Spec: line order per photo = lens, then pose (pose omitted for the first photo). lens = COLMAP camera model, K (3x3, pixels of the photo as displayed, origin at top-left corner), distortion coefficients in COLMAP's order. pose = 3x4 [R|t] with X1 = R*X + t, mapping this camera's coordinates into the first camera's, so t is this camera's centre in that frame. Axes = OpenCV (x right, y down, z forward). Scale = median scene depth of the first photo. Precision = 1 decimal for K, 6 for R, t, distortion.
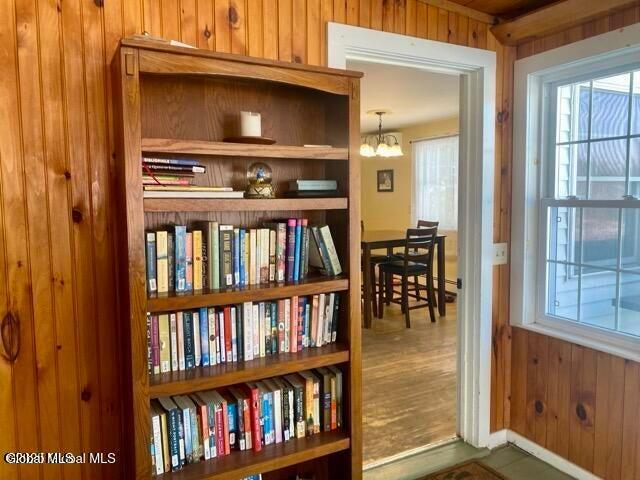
lens RADIAL K [[496.2, 0, 322.1], [0, 496.2, 237.6], [0, 0, 1]] dist [0.049565, -0.042617]
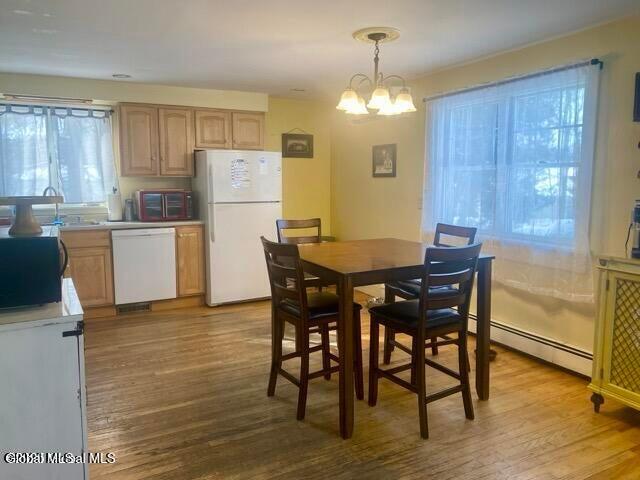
lens RADIAL K [[496.2, 0, 318.1], [0, 496.2, 238.8], [0, 0, 1]] dist [0.049565, -0.042617]
pose [[0.999916, 0.012324, -0.004098, 0.054113], [-0.012216, 0.999602, 0.025432, -0.031879], [0.004409, -0.025380, 0.999668, 0.421371]]
